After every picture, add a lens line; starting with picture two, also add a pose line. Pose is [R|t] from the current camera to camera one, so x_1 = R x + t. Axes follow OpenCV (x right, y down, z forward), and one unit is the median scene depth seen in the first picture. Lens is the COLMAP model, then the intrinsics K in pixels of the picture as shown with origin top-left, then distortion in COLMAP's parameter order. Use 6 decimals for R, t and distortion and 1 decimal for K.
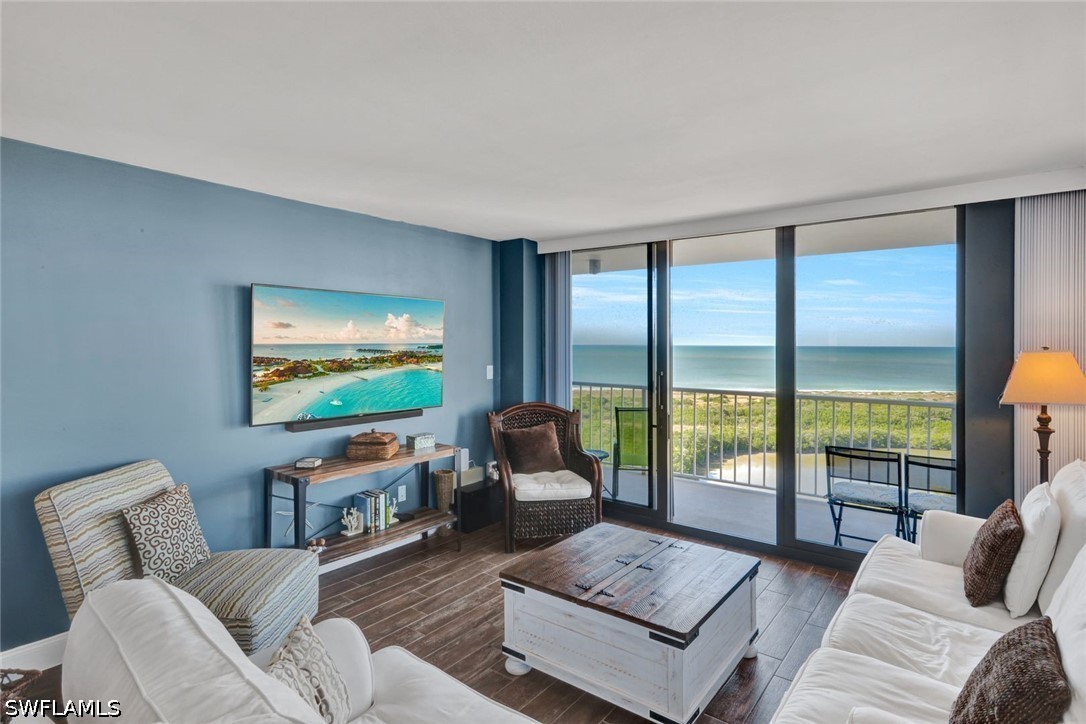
lens RADIAL K [[557.2, 0, 528.4], [0, 557.2, 337.3], [0, 0, 1]] dist [-0.050405, -0.000732]
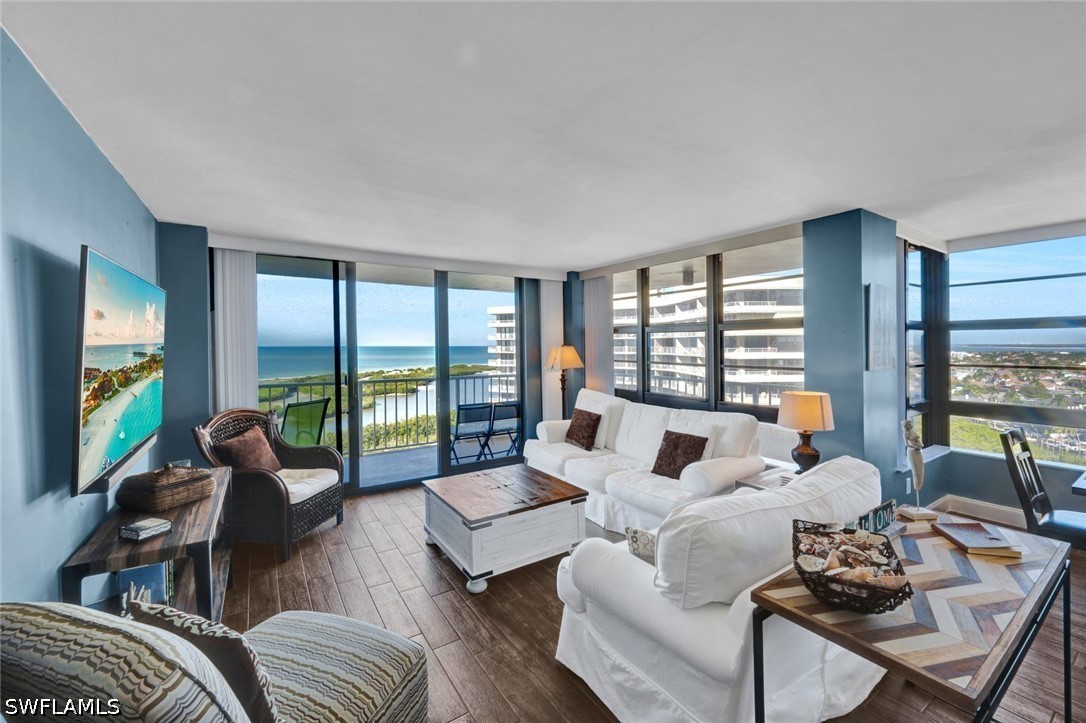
lens RADIAL K [[439.2, 0, 534.5], [0, 439.2, 352.3], [0, 0, 1]] dist [0.001913, -0.000800]
pose [[0.300927, -0.017387, 0.953489, -0.669406], [-0.008091, 0.999751, 0.020784, 0.003461], [-0.953613, -0.013969, 0.300711, 0.374110]]
